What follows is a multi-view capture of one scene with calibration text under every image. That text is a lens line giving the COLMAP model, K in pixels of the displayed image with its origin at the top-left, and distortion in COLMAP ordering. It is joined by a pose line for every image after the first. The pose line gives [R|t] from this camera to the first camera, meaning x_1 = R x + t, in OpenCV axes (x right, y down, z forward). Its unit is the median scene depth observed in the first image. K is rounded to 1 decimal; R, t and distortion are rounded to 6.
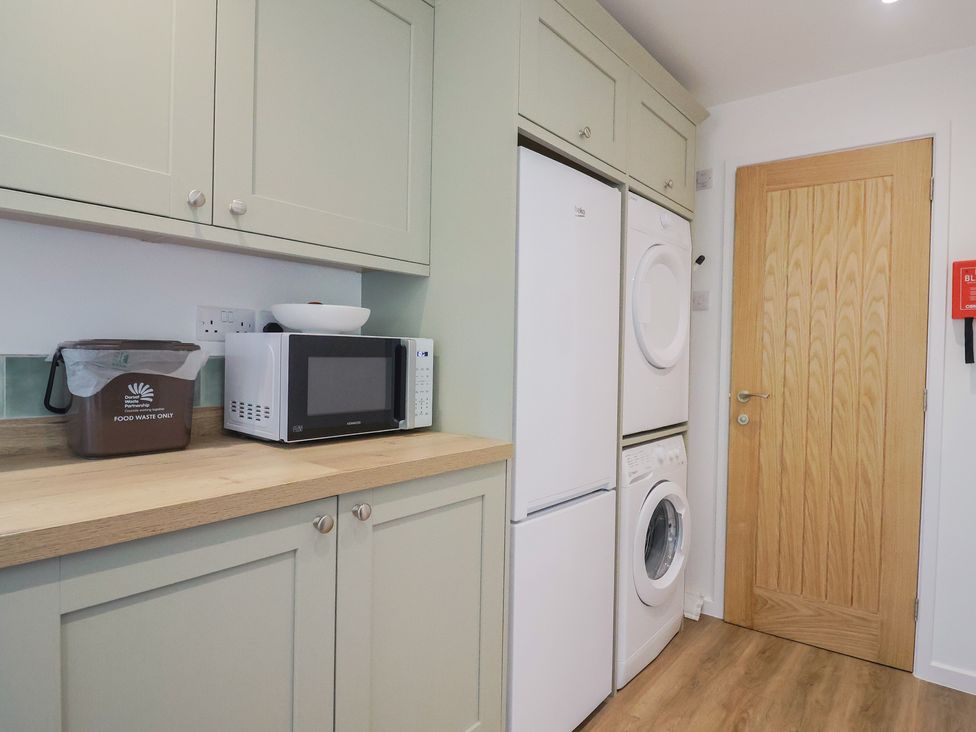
lens RADIAL K [[572.0, 0, 484.8], [0, 572.0, 362.4], [0, 0, 1]] dist [-0.004003, -0.007716]
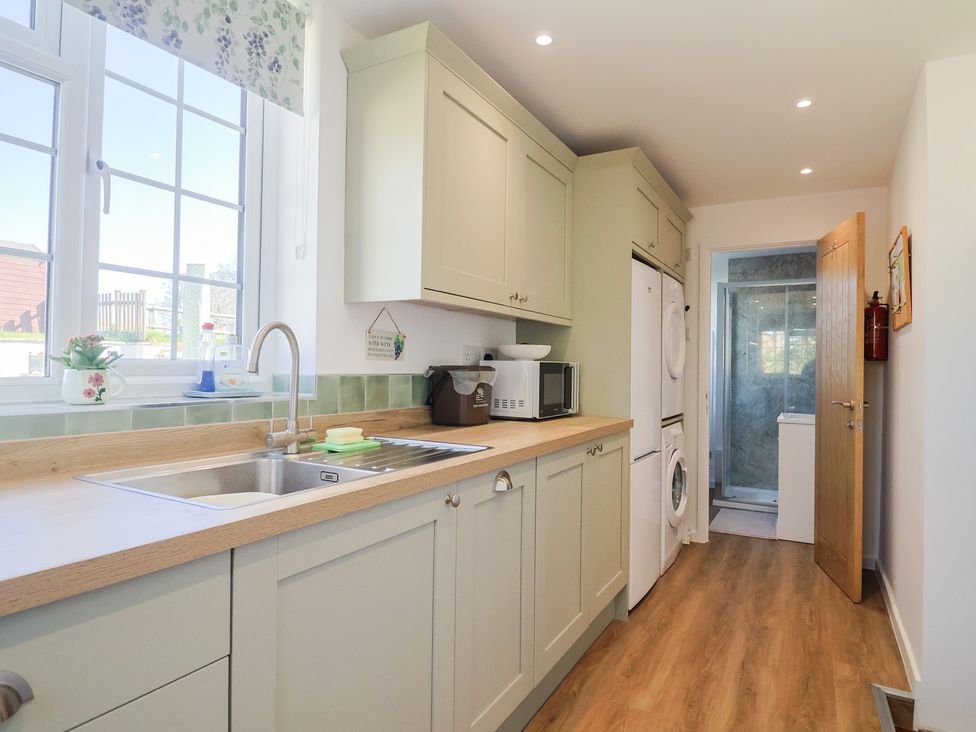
lens RADIAL K [[572.0, 0, 484.4], [0, 572.0, 367.8], [0, 0, 1]] dist [-0.004003, -0.007716]
pose [[0.986480, -0.011134, 0.163502, -0.563119], [0.014280, 0.999735, -0.018079, 0.001811], [-0.163258, 0.020169, 0.986377, -0.579973]]
